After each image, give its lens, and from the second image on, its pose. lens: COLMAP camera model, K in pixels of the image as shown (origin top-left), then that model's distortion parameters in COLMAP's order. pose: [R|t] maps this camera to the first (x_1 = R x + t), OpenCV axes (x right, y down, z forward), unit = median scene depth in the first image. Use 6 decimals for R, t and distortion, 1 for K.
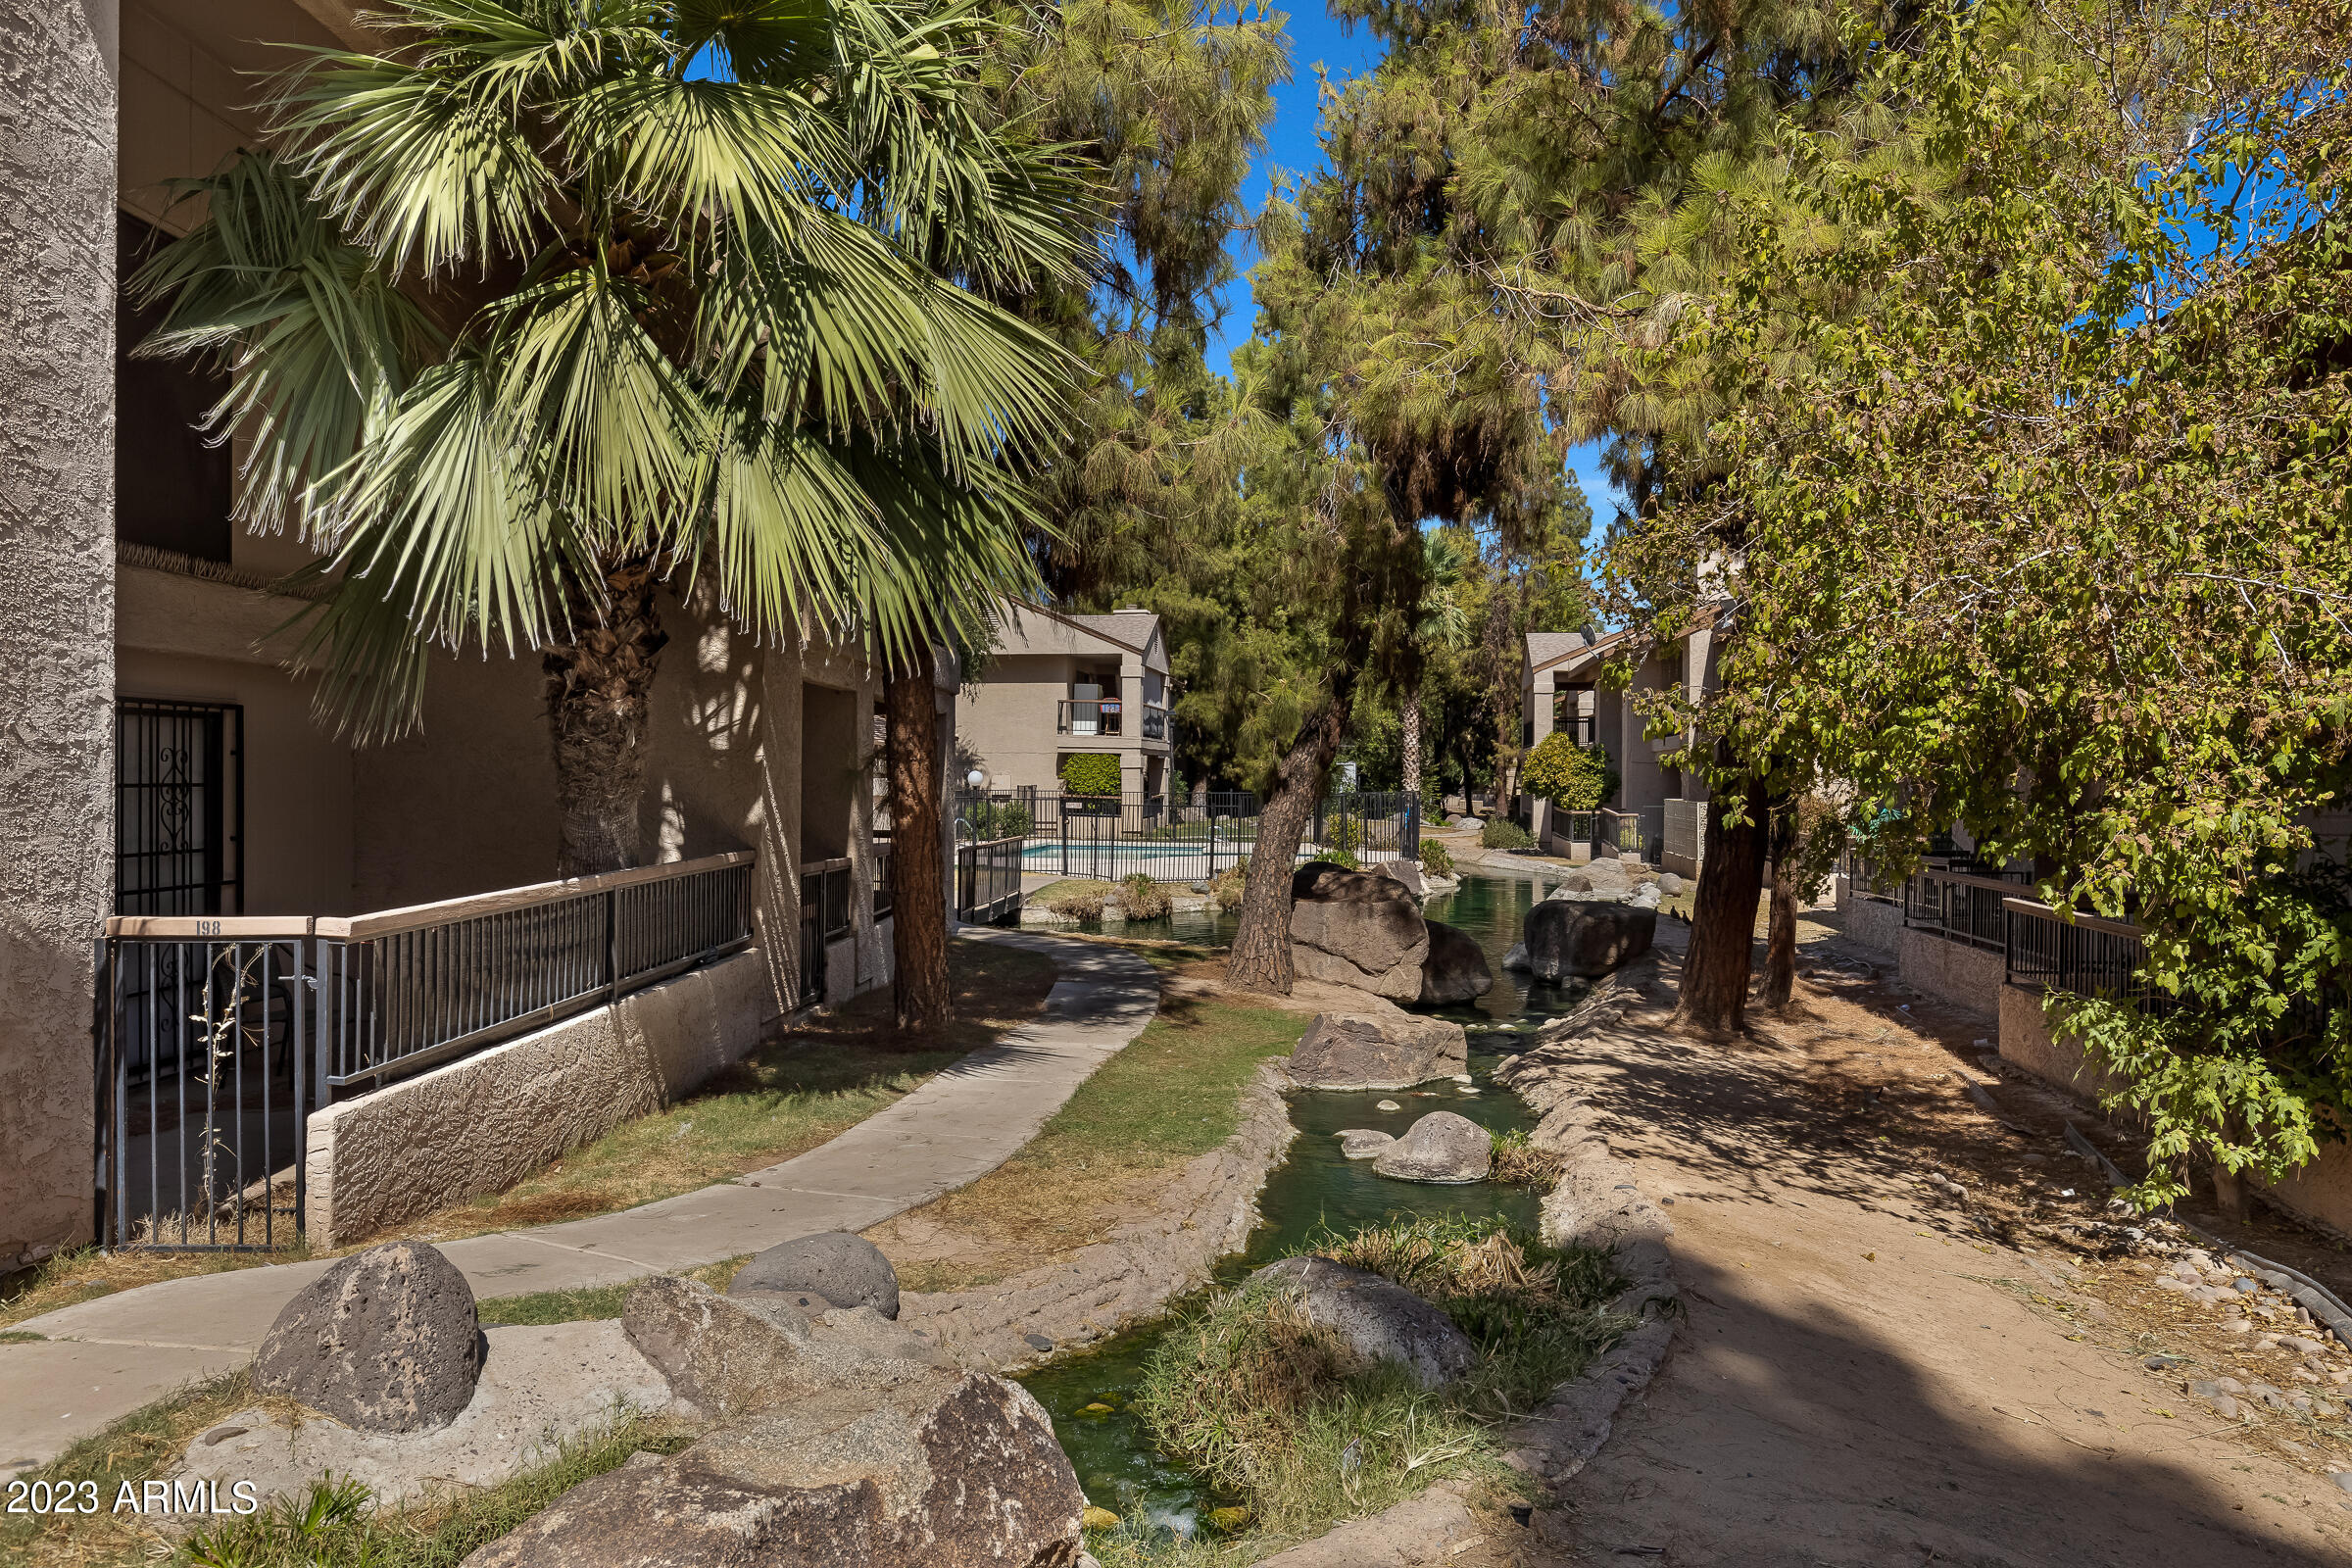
lens RADIAL K [[1695.9, 0, 1174.8], [0, 1695.9, 778.3], [0, 0, 1]] dist [-0.001346, -0.000026]
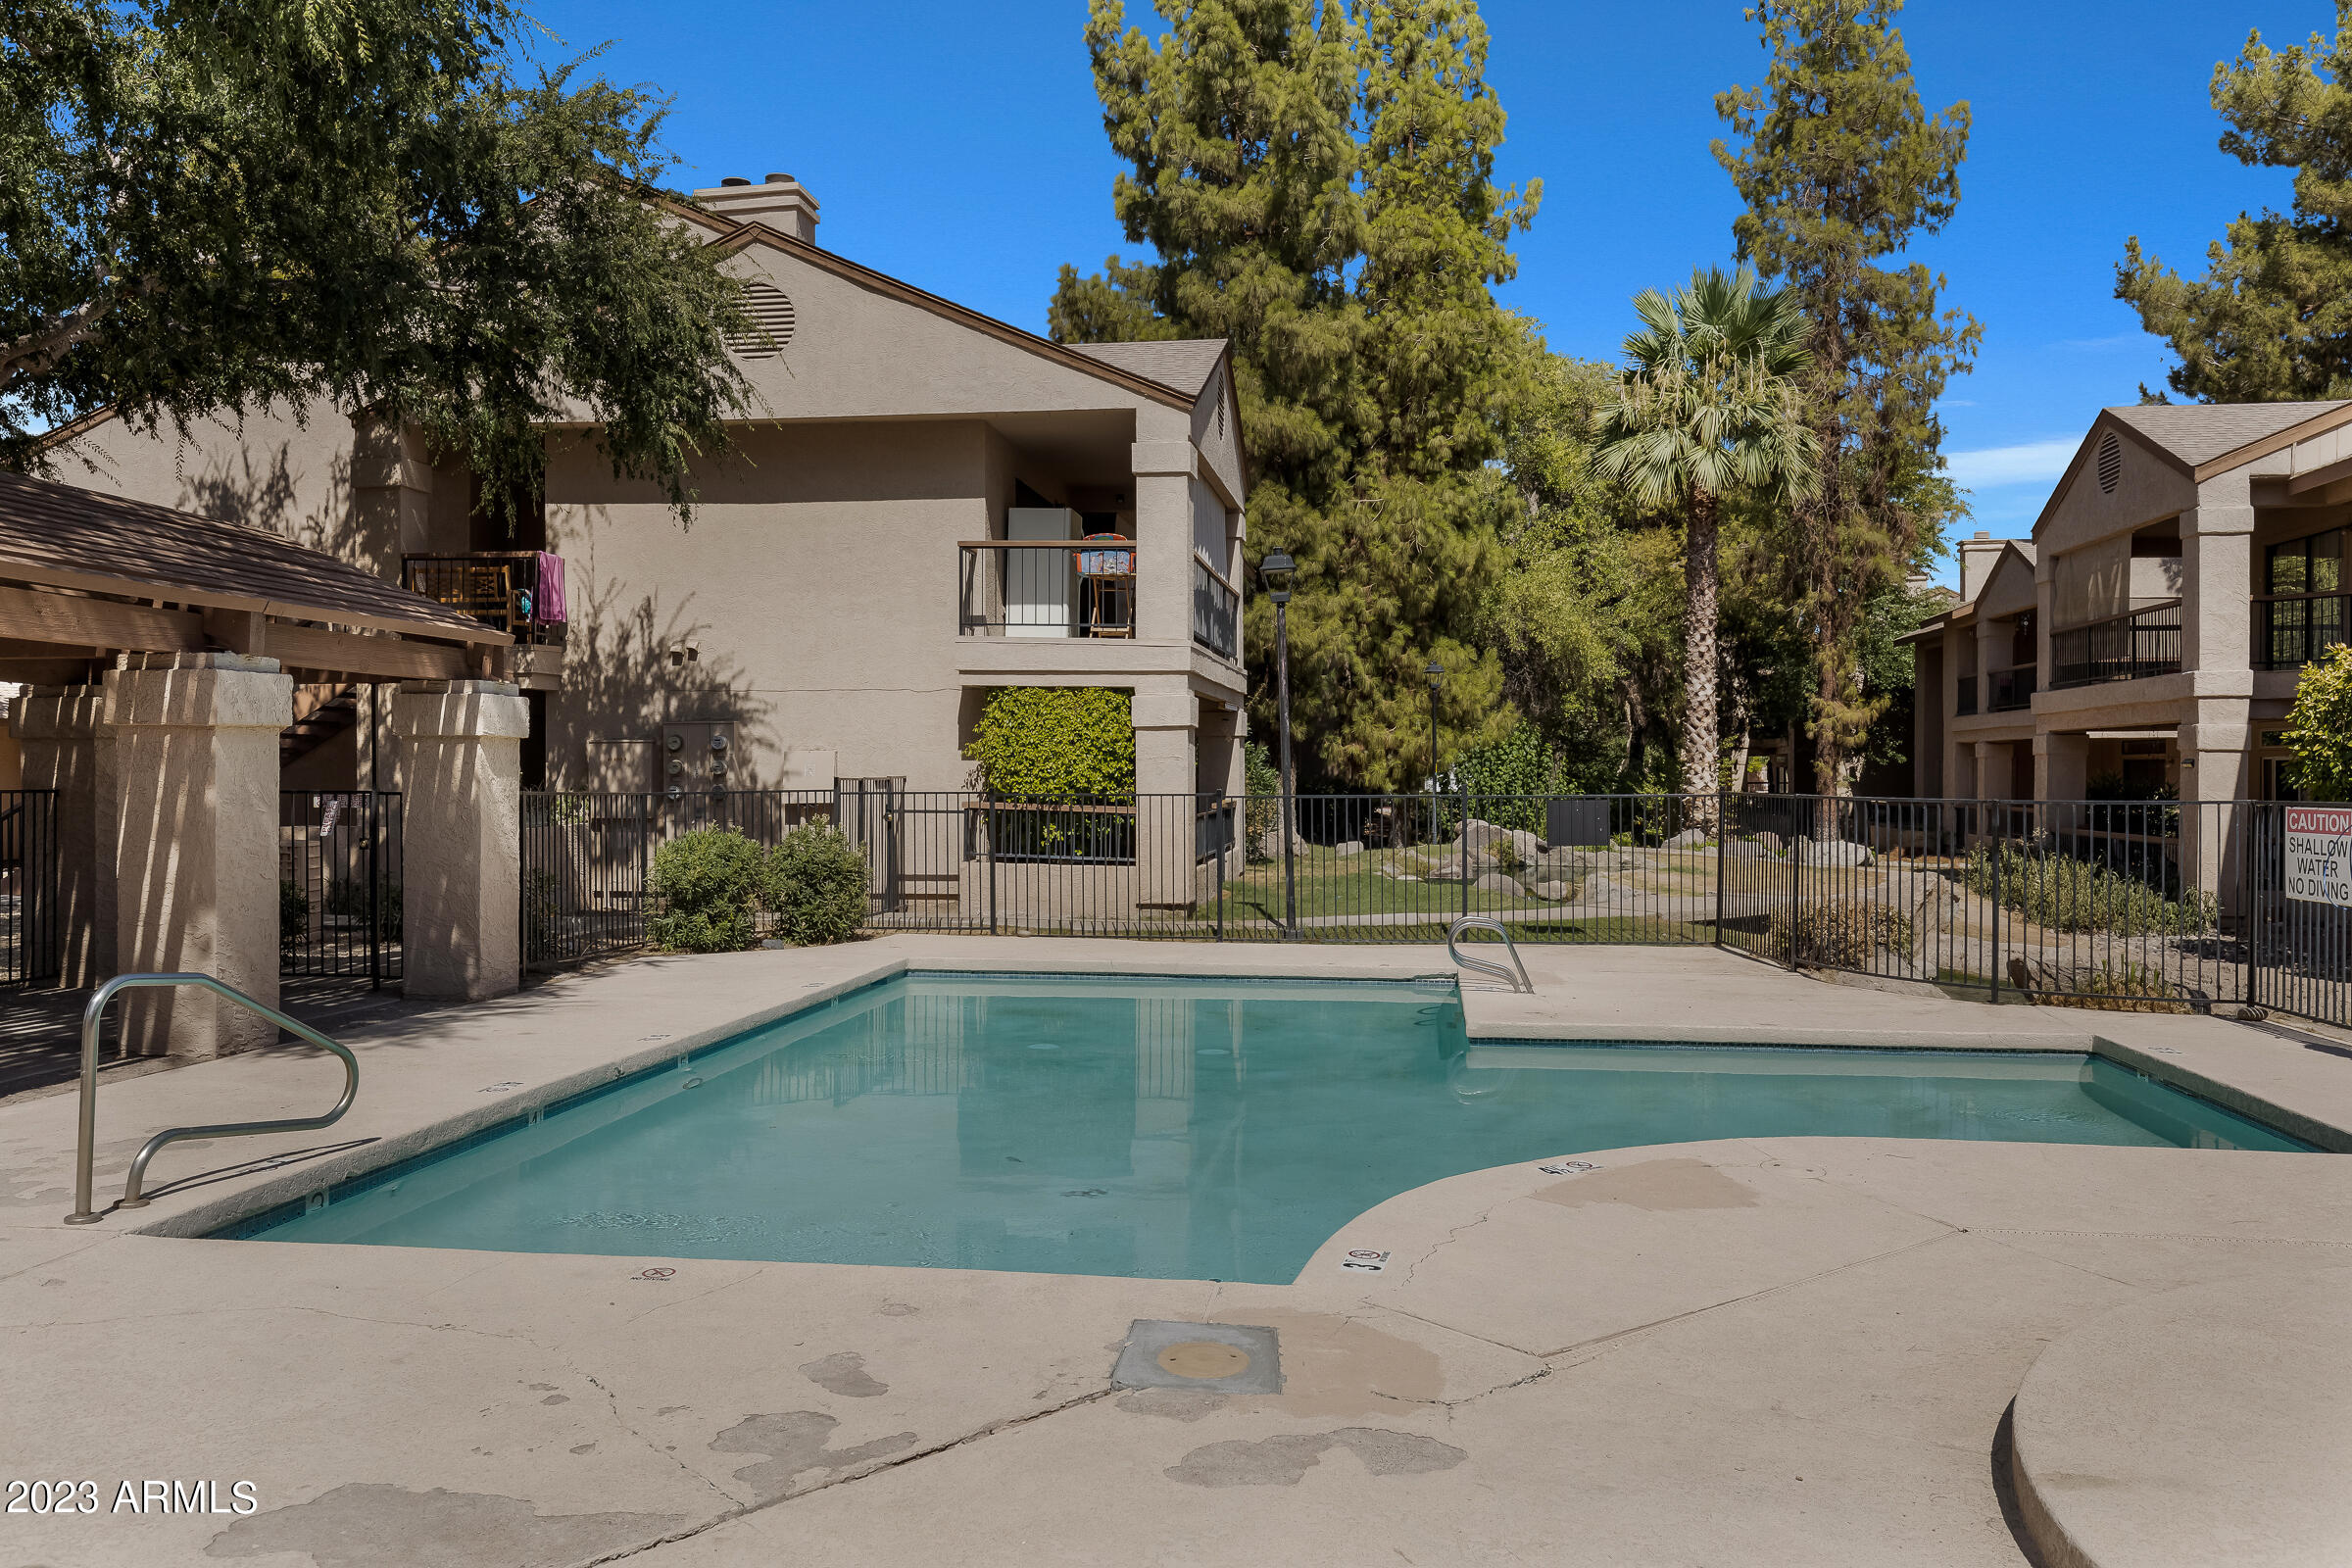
lens RADIAL K [[1911.4, 0, 1159.4], [0, 1911.4, 783.7], [0, 0, 1]] dist [-0.018118, 0.001062]
pose [[0.999929, -0.004073, -0.011157, -0.021462], [0.004107, 0.999987, 0.003091, 0.004693], [0.011144, -0.003137, 0.999933, 0.581159]]
